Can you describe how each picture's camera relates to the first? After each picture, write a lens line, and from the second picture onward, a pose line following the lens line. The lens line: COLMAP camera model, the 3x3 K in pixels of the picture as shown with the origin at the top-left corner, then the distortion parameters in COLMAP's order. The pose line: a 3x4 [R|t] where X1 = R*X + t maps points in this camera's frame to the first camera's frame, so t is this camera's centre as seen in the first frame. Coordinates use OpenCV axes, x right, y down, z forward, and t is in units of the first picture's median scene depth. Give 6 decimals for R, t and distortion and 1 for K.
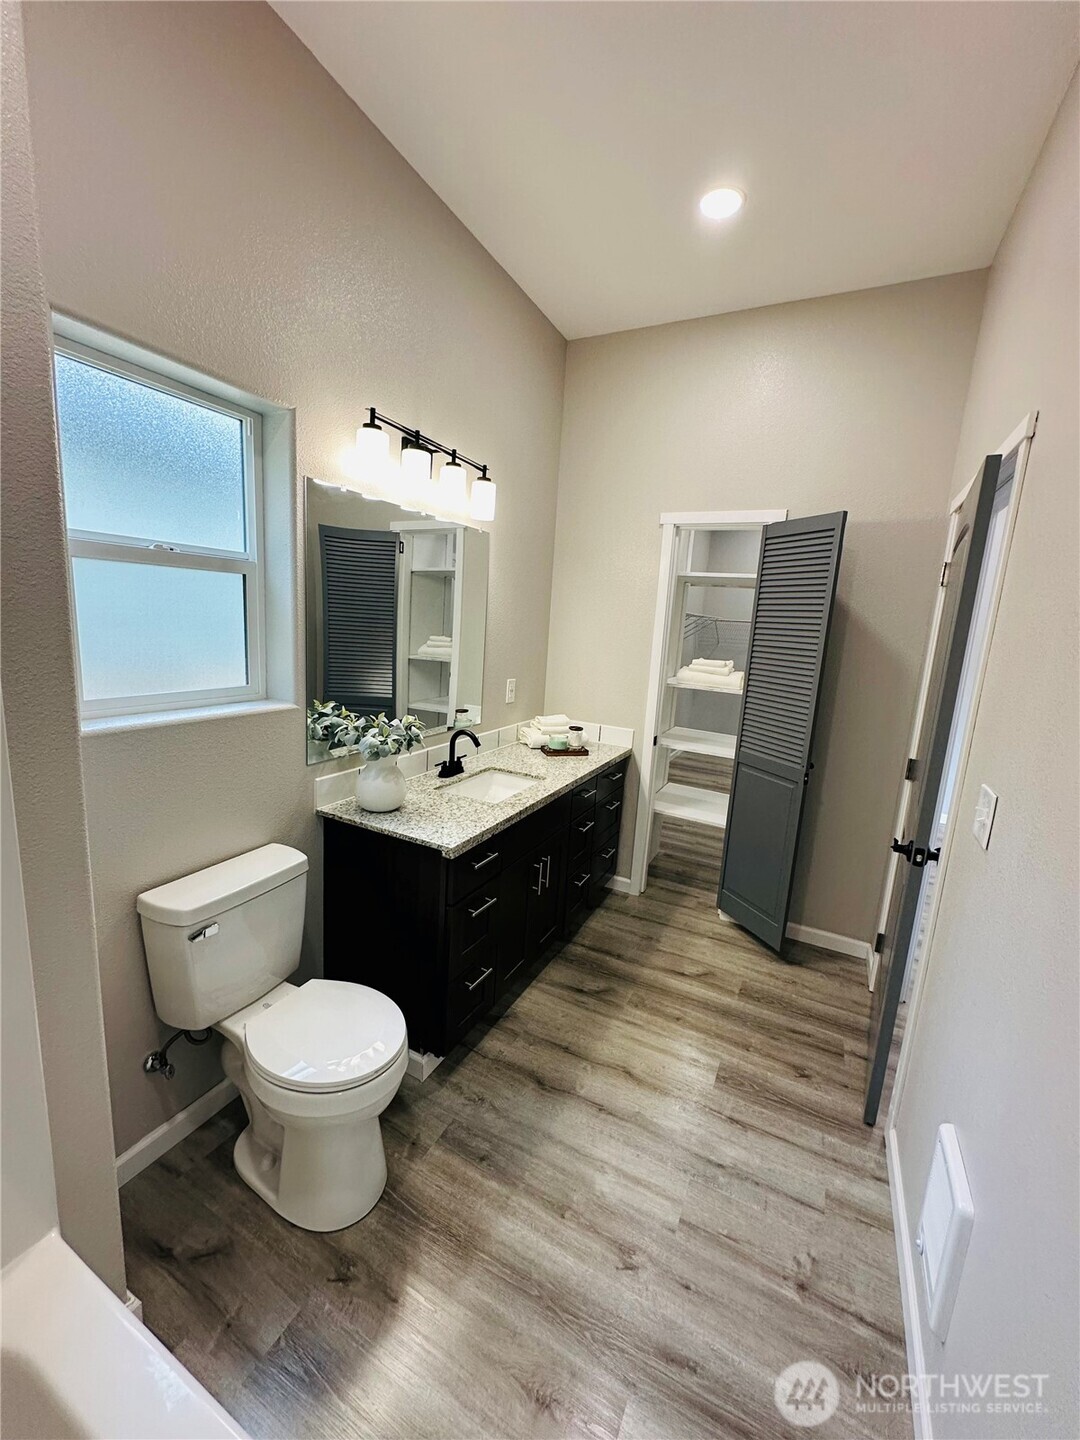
lens RADIAL K [[571.4, 0, 533.3], [0, 571.4, 720.0], [0, 0, 1]] dist [-0.001479, -0.000348]
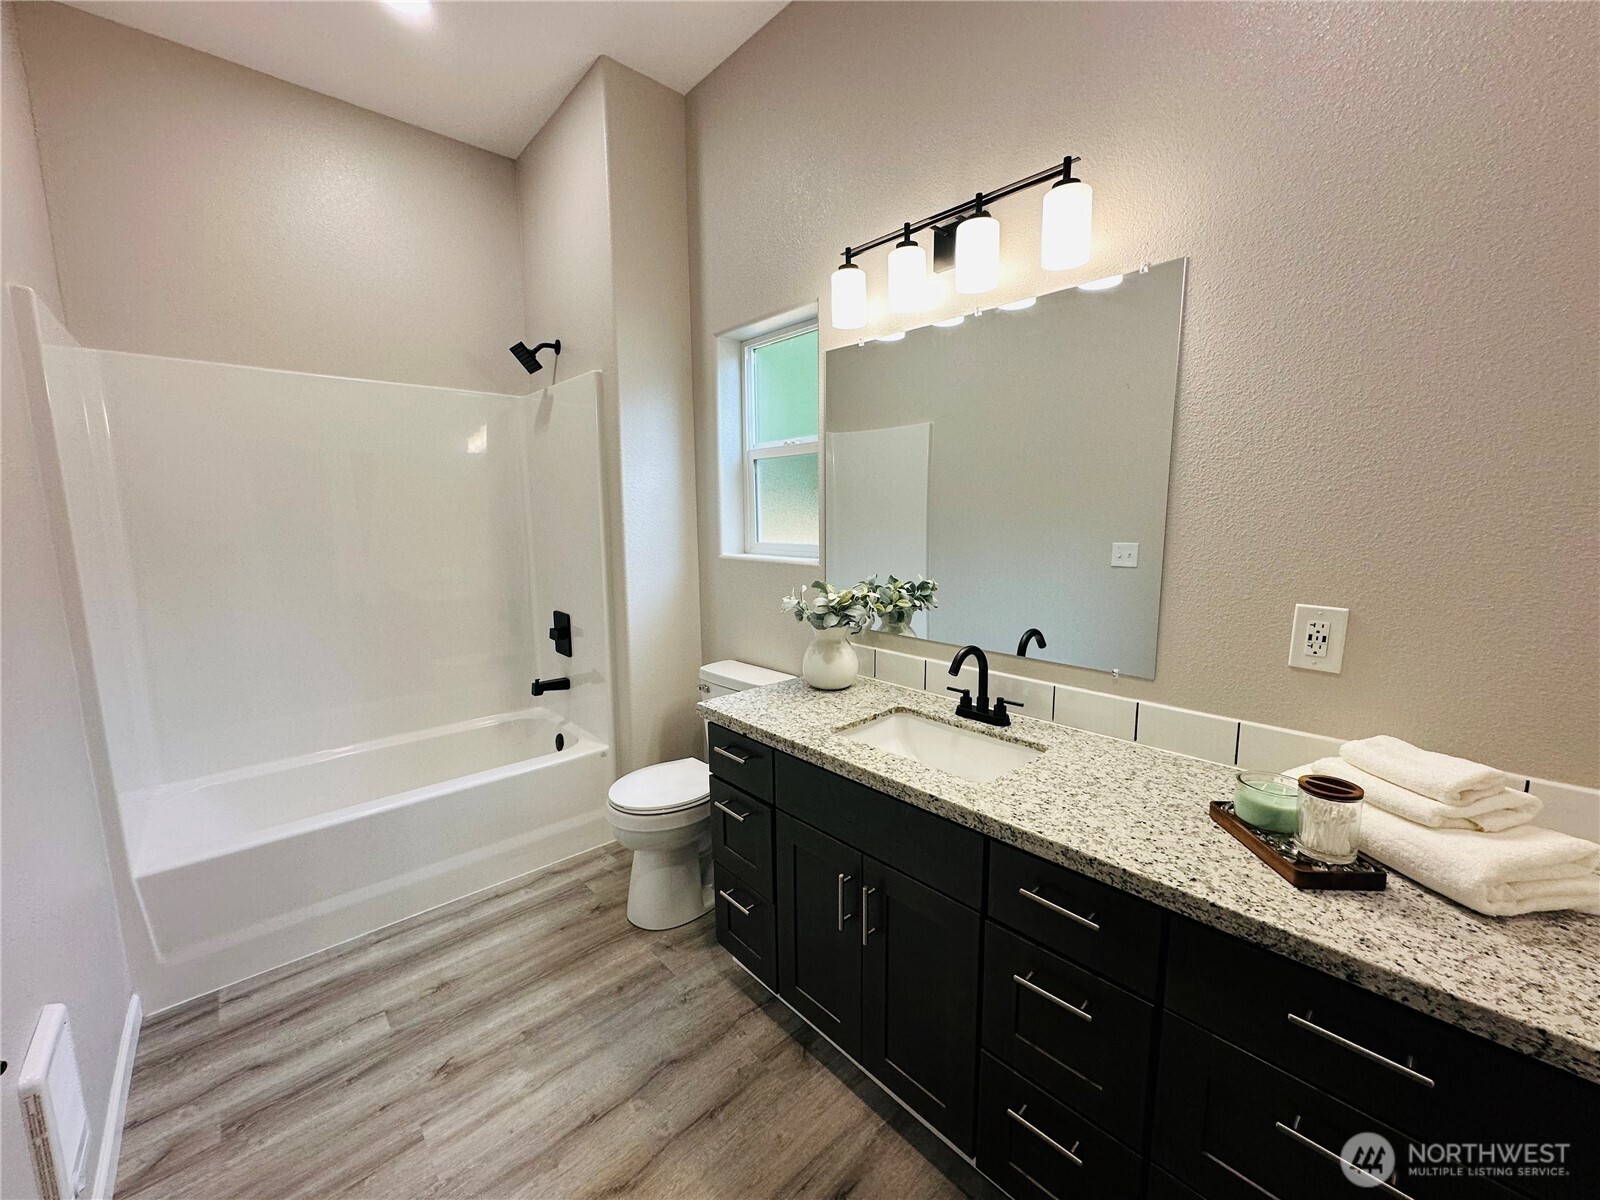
lens RADIAL K [[634.9, 0, 803.0], [0, 634.9, 600.1], [0, 0, 1]] dist [-0.001479, -0.000348]
pose [[-0.339862, 0.074318, -0.937535, 0.726736], [-0.176385, 0.974147, 0.141160, -0.119820], [0.923787, 0.213342, -0.317967, 1.344550]]
